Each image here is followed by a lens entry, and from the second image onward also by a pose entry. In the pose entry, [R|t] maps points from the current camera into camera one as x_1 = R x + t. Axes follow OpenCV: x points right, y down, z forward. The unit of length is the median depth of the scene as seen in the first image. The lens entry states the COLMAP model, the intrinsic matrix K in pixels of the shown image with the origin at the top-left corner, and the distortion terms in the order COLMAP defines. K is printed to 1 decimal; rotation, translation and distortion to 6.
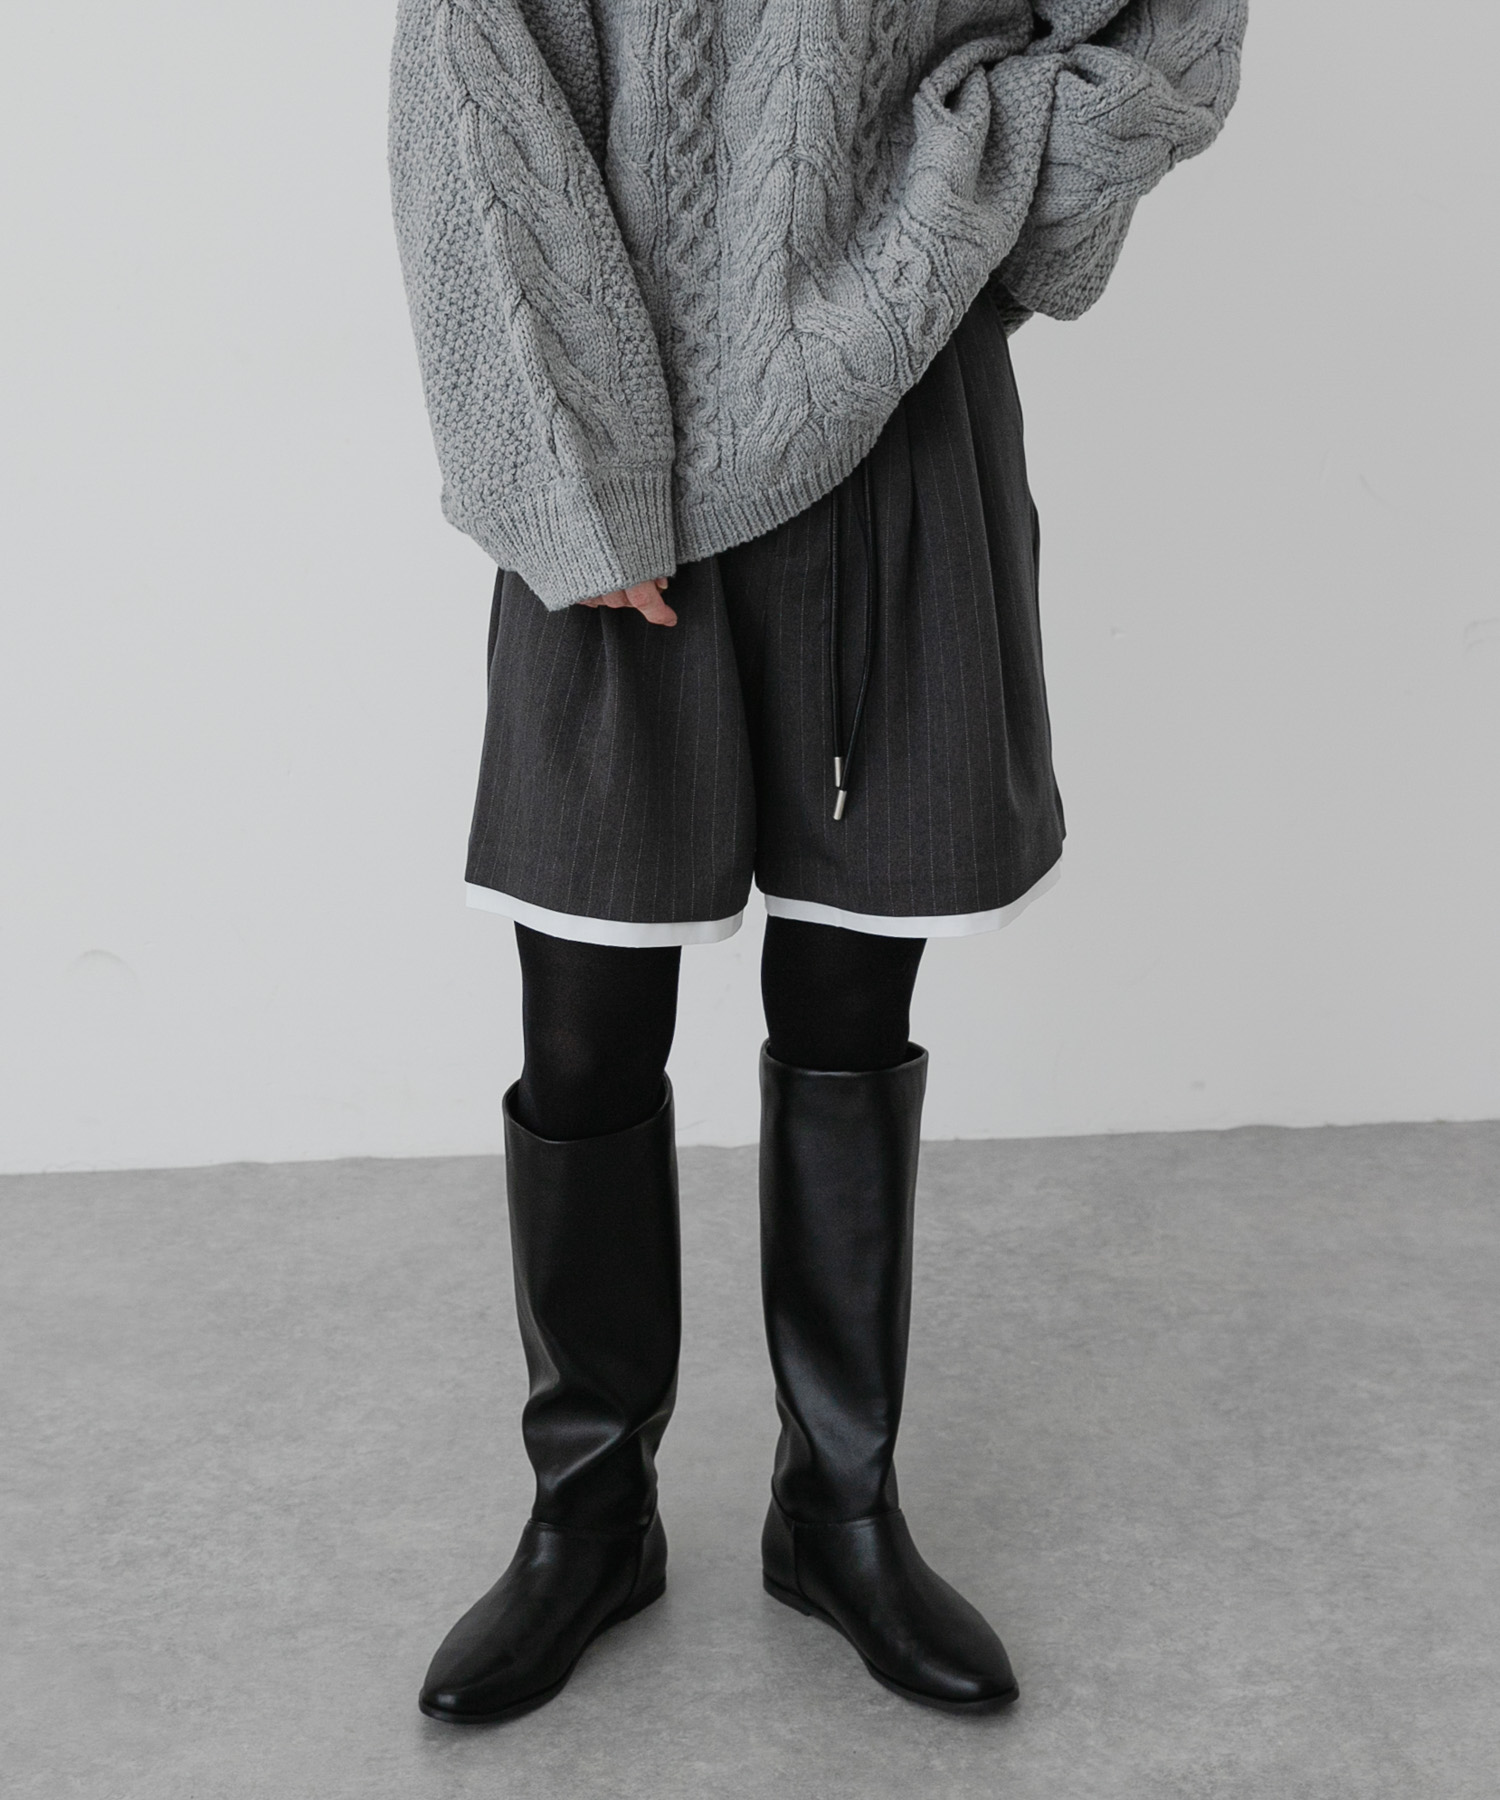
lens RADIAL K [[3200.5, 0, 714.2], [0, 3200.5, 899.8], [0, 0, 1]] dist [0.014124, 0.029078]
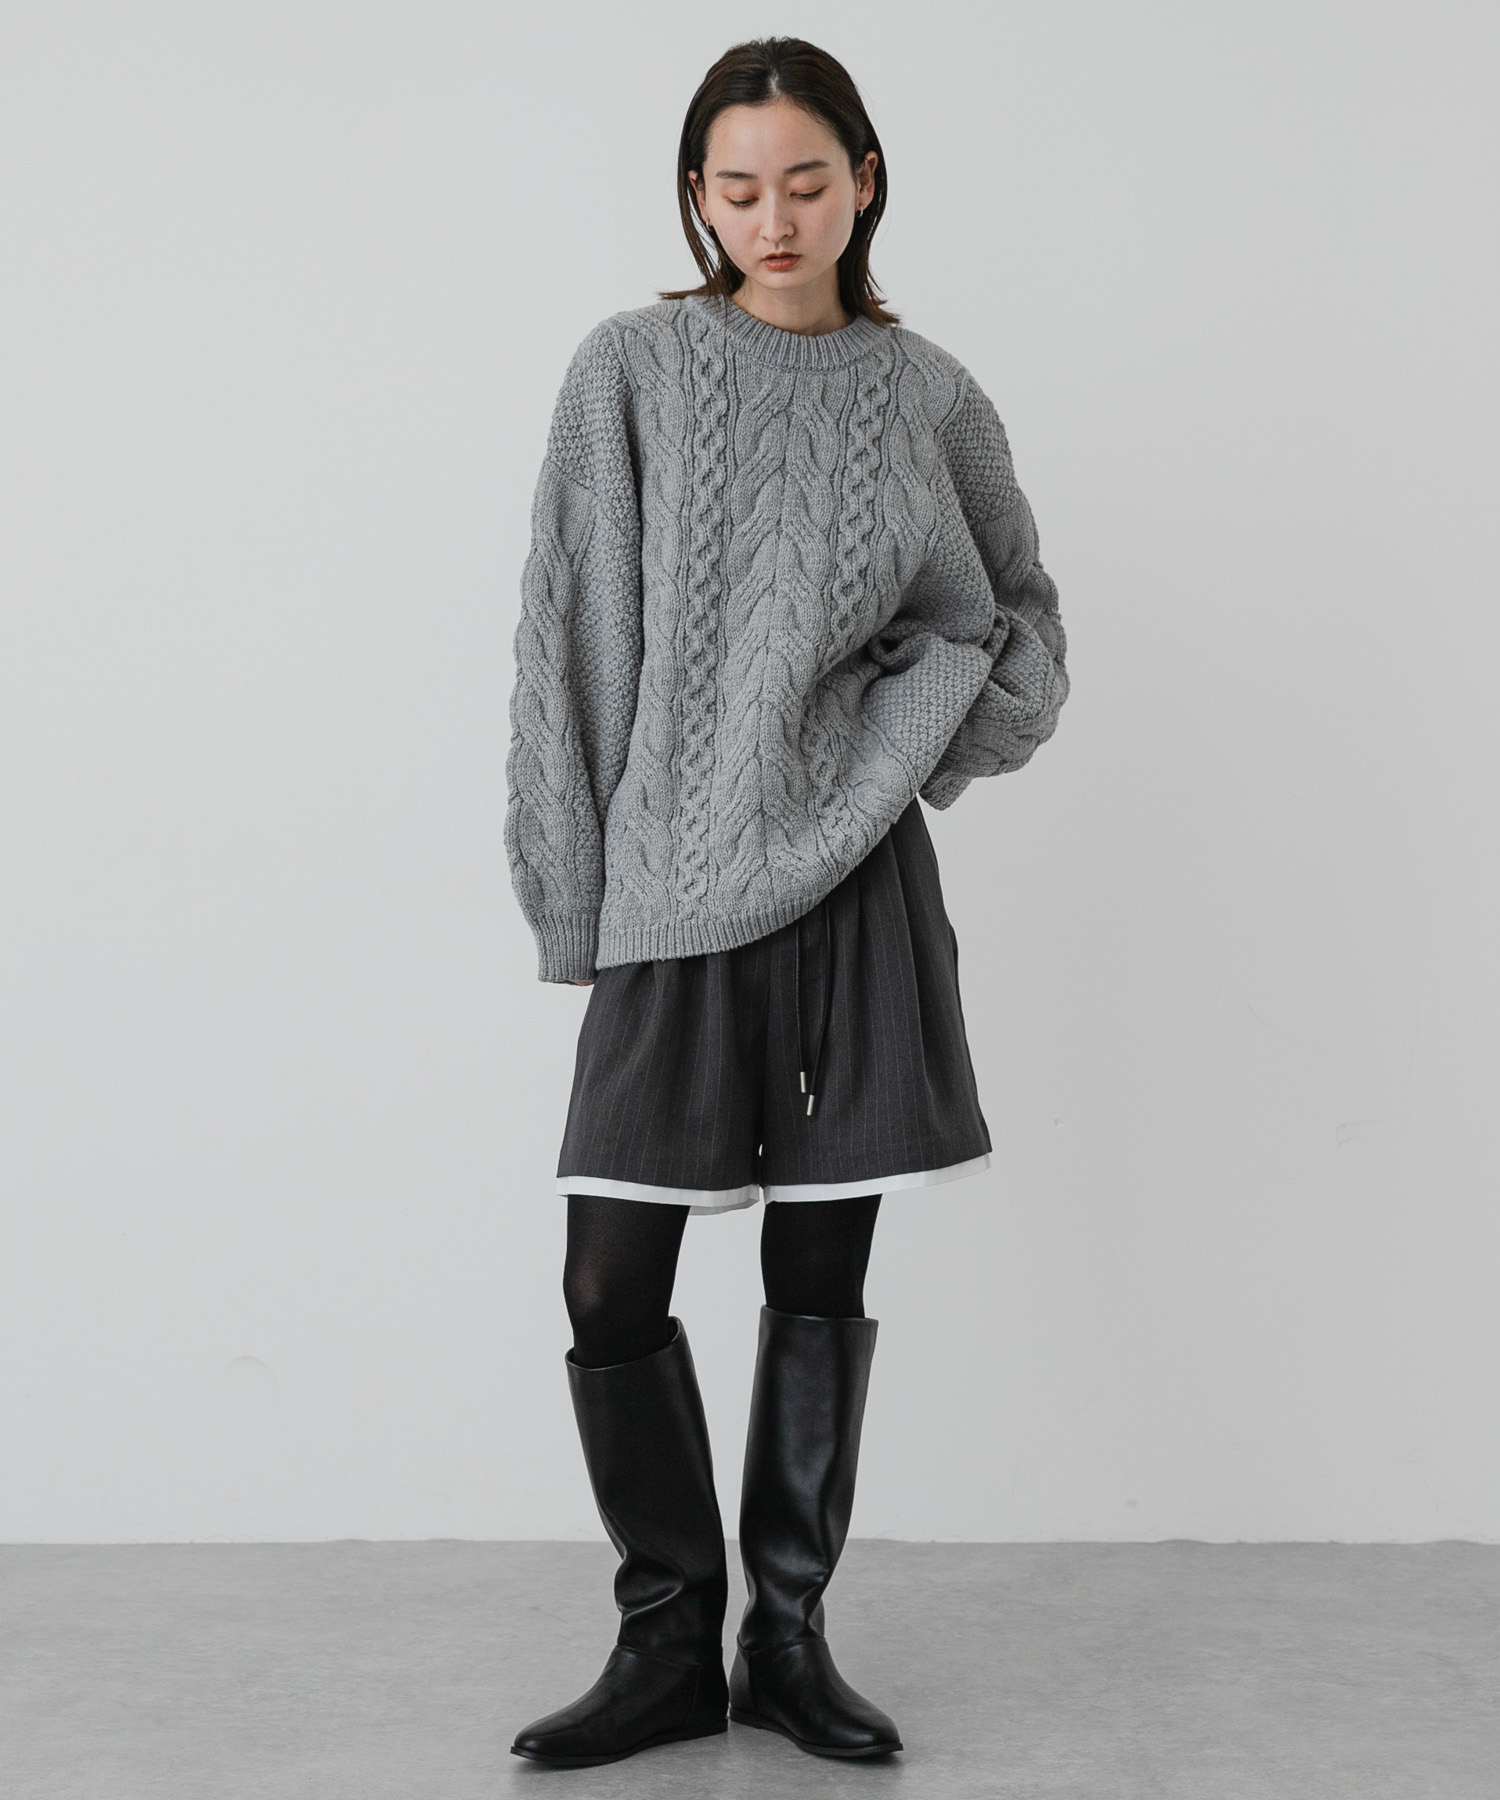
lens RADIAL K [[3948.2, 0, 750.0], [0, 3948.2, 900.0], [0, 0, 1]] dist [0.075950, 0.236793]
pose [[0.998797, 0.019736, -0.044896, 0.090175], [-0.030520, 0.966716, -0.254025, 0.292585], [0.038388, 0.255090, 0.966155, -0.688545]]
